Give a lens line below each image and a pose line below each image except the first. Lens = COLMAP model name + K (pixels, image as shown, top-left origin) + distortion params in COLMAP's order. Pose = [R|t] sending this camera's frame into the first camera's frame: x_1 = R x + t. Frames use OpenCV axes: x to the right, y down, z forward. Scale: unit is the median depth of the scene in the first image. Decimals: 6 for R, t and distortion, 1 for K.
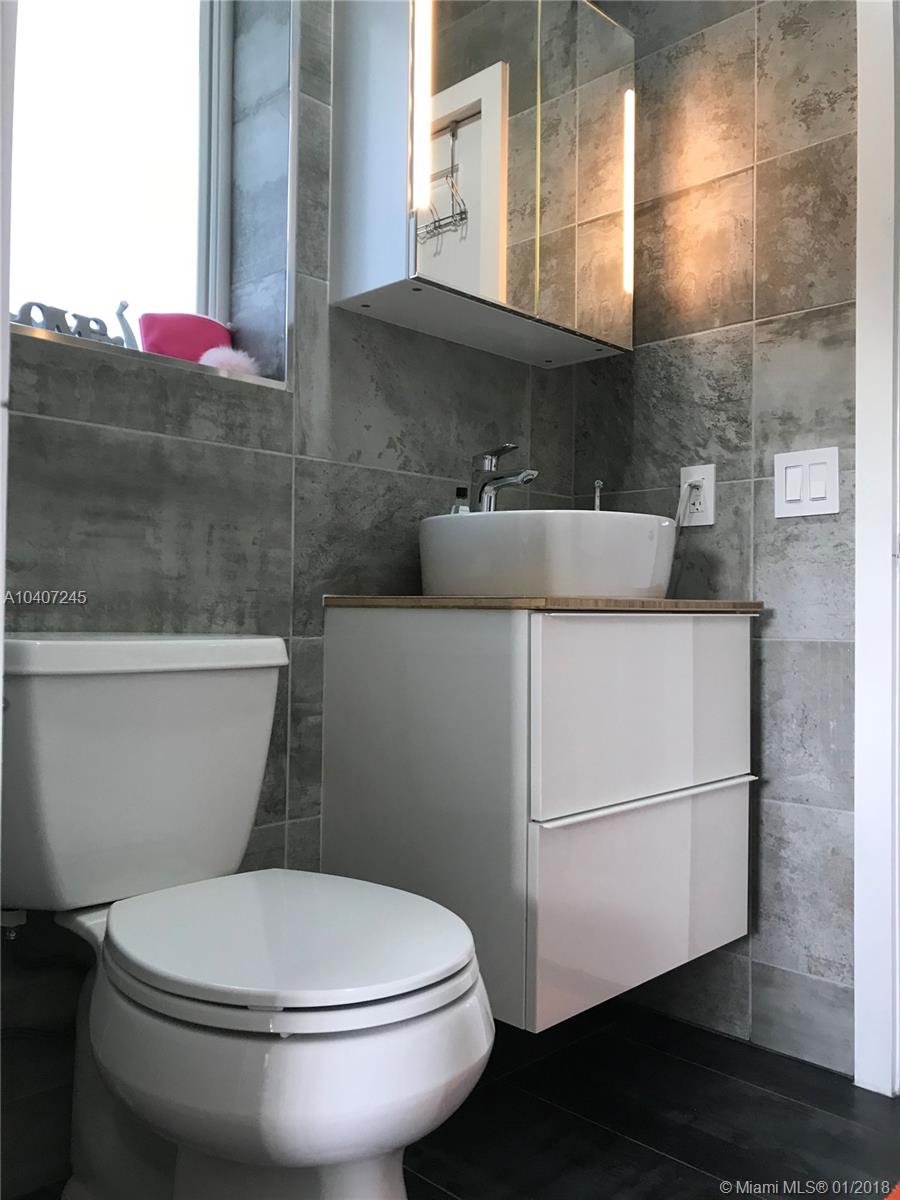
lens RADIAL K [[986.8, 0, 453.4], [0, 986.8, 608.5], [0, 0, 1]] dist [0.012678, -0.015498]
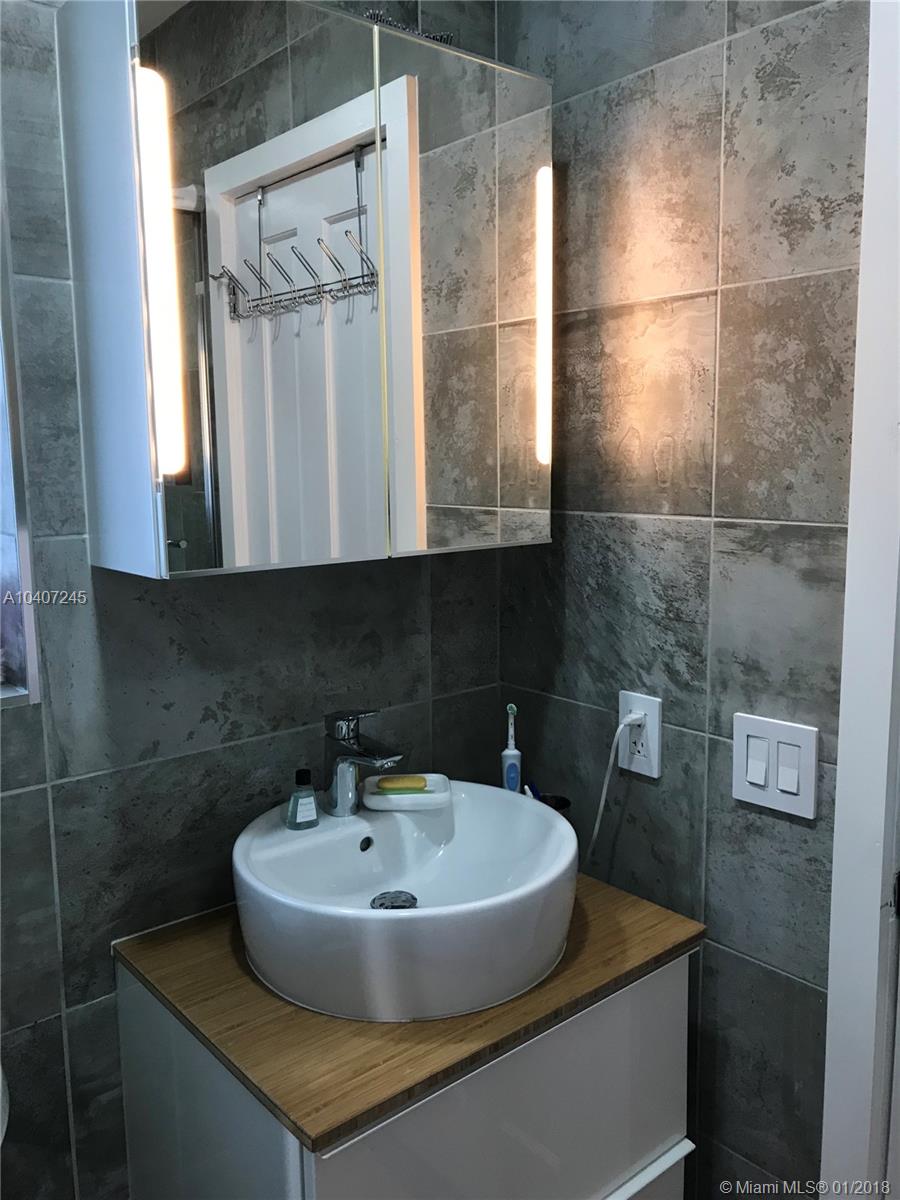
lens RADIAL K [[986.8, 0, 452.9], [0, 986.8, 600.0], [0, 0, 1]] dist [0.012678, -0.015498]
pose [[0.994840, -0.007791, -0.101159, 0.202138], [0.023834, 0.987093, 0.158364, -0.372247], [0.098620, -0.159958, 0.982185, 0.294080]]
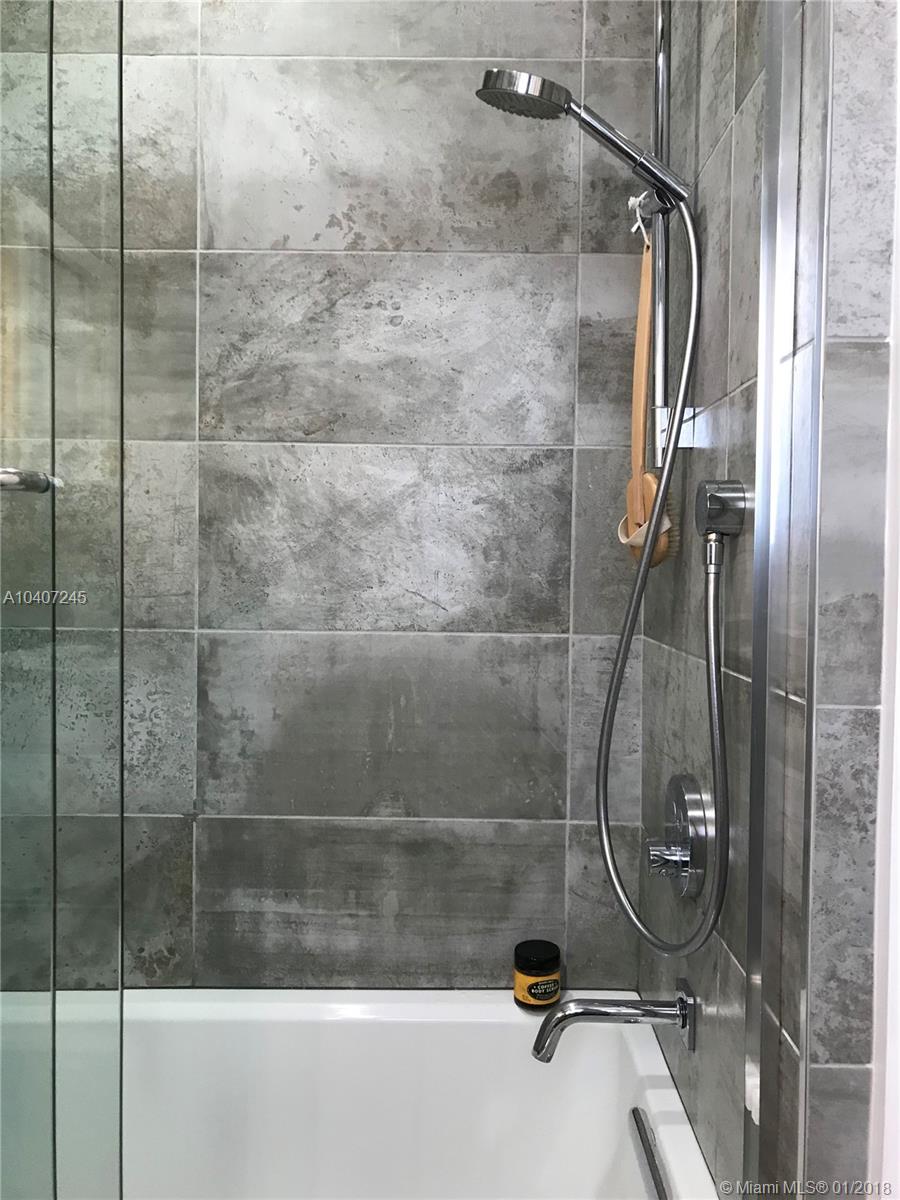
lens RADIAL K [[986.8, 0, 453.7], [0, 986.8, 597.7], [0, 0, 1]] dist [0.012678, -0.015498]
pose [[0.688130, 0.009760, -0.725522, 0.654263], [0.001577, 0.999887, 0.014946, 0.154348], [0.725586, -0.011429, 0.688037, 0.476768]]
